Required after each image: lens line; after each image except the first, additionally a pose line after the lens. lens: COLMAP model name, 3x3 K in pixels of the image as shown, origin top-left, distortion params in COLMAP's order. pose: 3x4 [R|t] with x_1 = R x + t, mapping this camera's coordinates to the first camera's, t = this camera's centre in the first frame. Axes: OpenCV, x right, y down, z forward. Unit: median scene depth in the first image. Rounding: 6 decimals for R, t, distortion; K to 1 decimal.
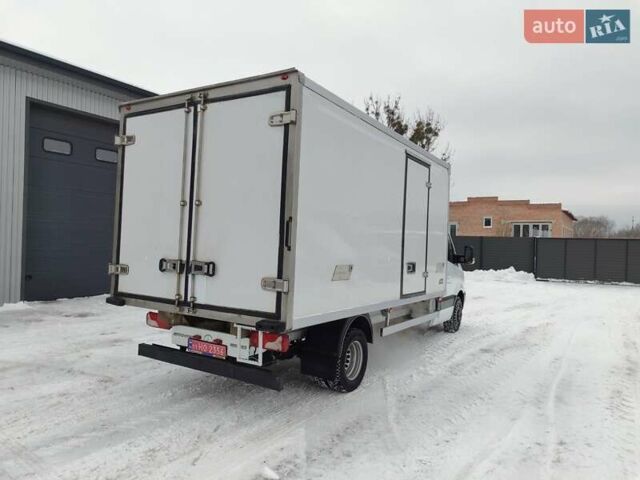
lens RADIAL K [[456.6, 0, 319.8], [0, 456.6, 239.1], [0, 0, 1]] dist [0.026677, -0.013093]
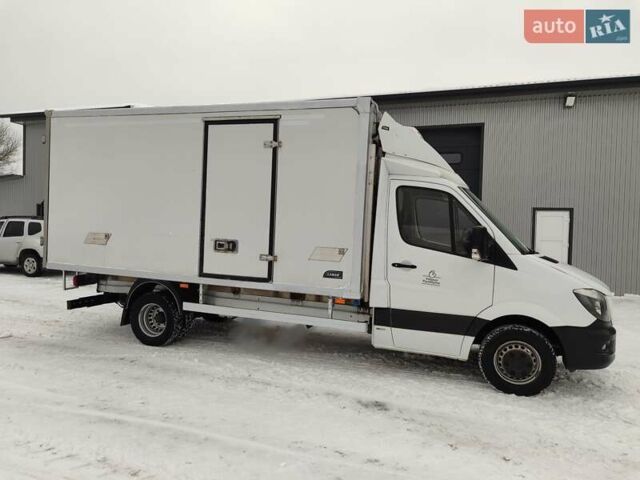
lens RADIAL K [[456.6, 0, 319.1], [0, 456.6, 237.1], [0, 0, 1]] dist [0.026677, -0.013093]
pose [[0.230762, -0.004003, -0.973002, 1.493297], [-0.020776, 0.999743, -0.009040, 0.067271], [0.972789, 0.022301, 0.230619, 1.315208]]
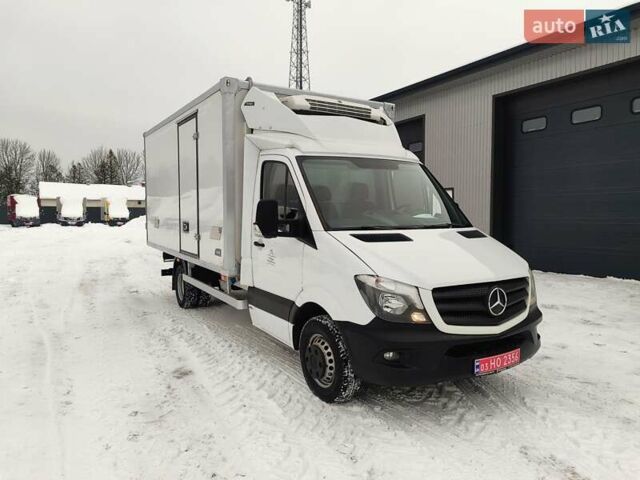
lens RADIAL K [[456.6, 0, 319.2], [0, 456.6, 239.6], [0, 0, 1]] dist [0.026677, -0.013093]
pose [[-0.453176, 0.020947, -0.891175, 1.352468], [-0.008918, 0.999567, 0.028030, 0.079749], [0.891376, 0.020650, -0.452793, 2.368321]]
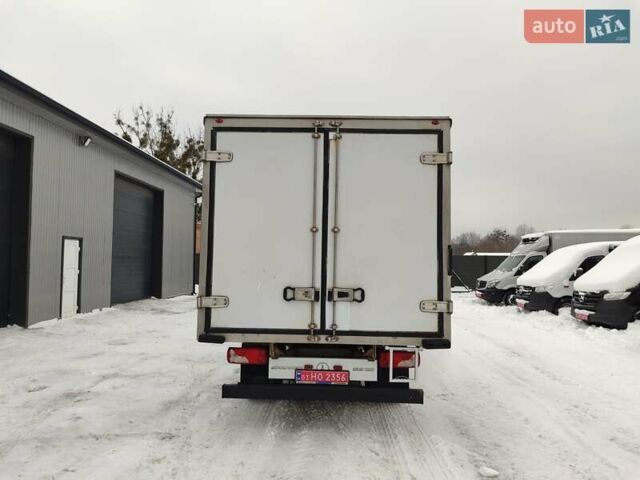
lens RADIAL K [[456.6, 0, 320.2], [0, 456.6, 238.5], [0, 0, 1]] dist [0.026677, -0.013093]
pose [[0.862008, 0.008546, 0.506822, -0.763989], [0.010671, 0.999330, -0.035002, -0.024243], [-0.506782, 0.035580, 0.861340, 0.148148]]
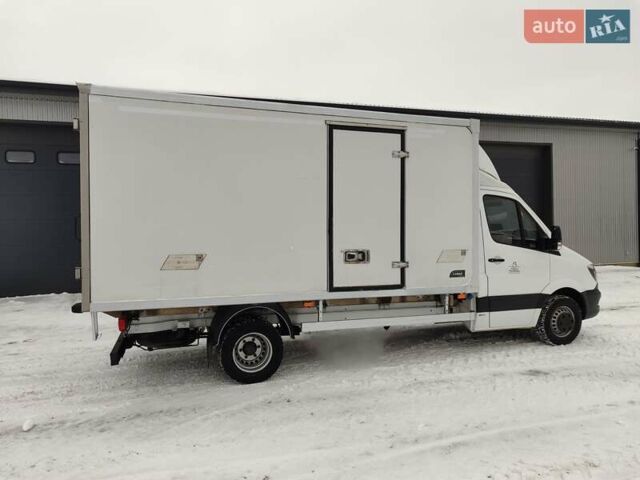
lens RADIAL K [[456.6, 0, 319.6], [0, 456.6, 237.1], [0, 0, 1]] dist [0.026677, -0.013093]
pose [[0.769620, -0.033374, -0.637629, 0.936016], [0.044013, 0.999031, 0.000833, 0.030099], [0.636983, -0.028705, 0.770343, 0.405613]]
